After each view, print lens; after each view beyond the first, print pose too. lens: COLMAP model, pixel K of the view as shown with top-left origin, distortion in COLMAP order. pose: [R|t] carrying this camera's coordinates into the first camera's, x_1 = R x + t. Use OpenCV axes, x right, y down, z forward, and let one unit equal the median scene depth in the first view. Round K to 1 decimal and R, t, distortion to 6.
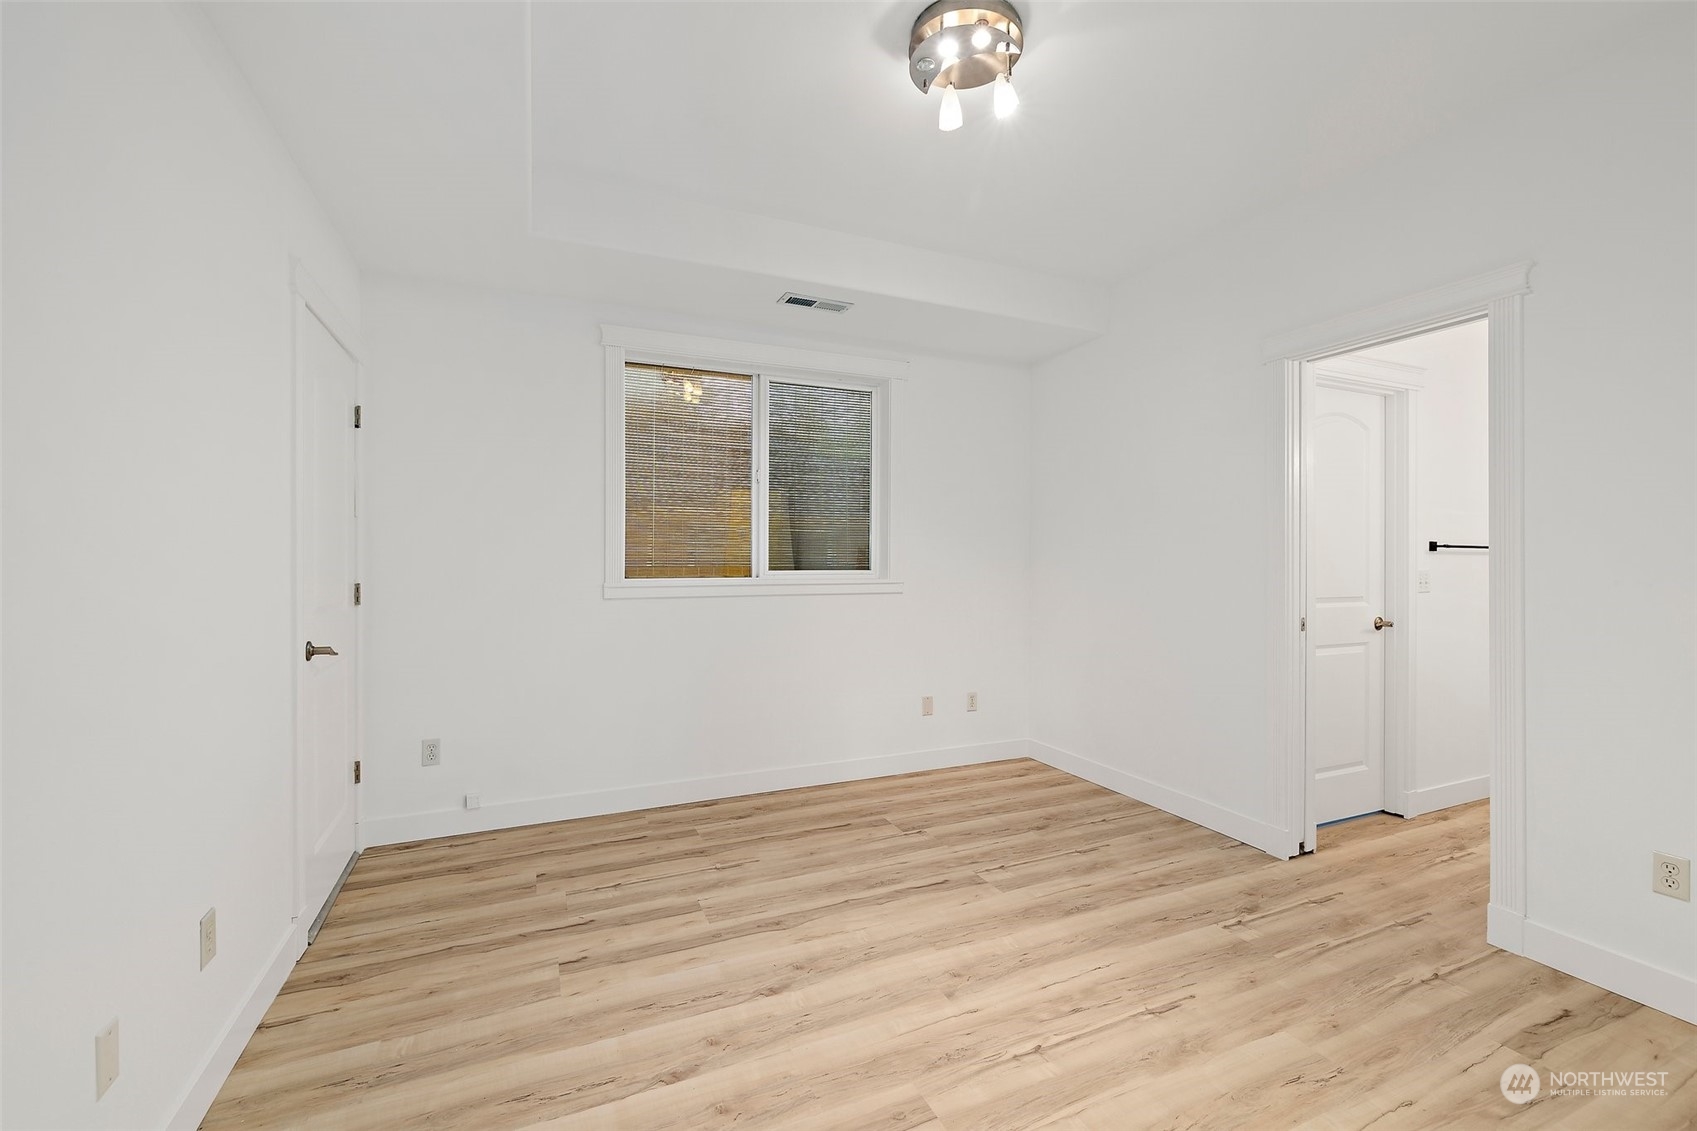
lens RADIAL K [[714.2, 0, 855.0], [0, 714.2, 571.1], [0, 0, 1]] dist [-0.000505, -0.000082]
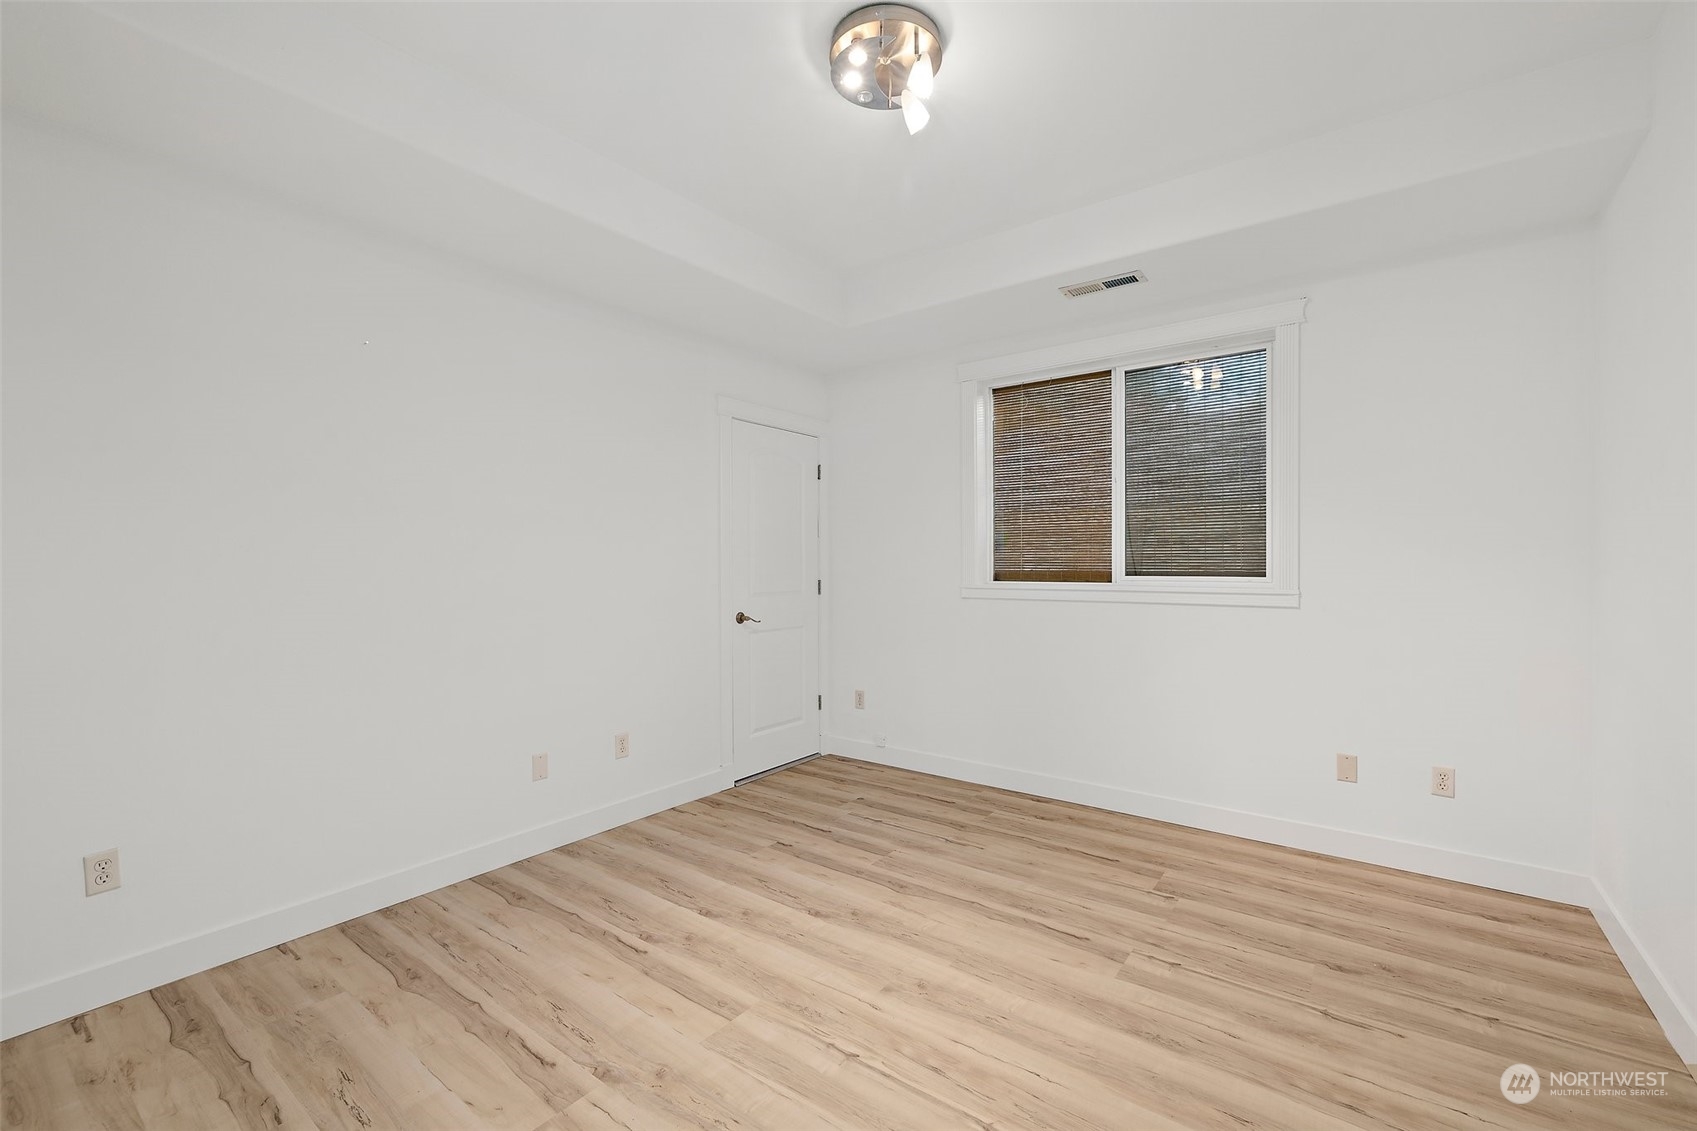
lens RADIAL K [[714.2, 0, 851.7], [0, 714.2, 571.8], [0, 0, 1]] dist [-0.000505, -0.000082]
pose [[0.481000, 0.006577, -0.876696, 0.699296], [-0.011746, 0.999930, 0.001057, -0.002421], [0.876642, 0.009790, 0.481044, 0.321437]]
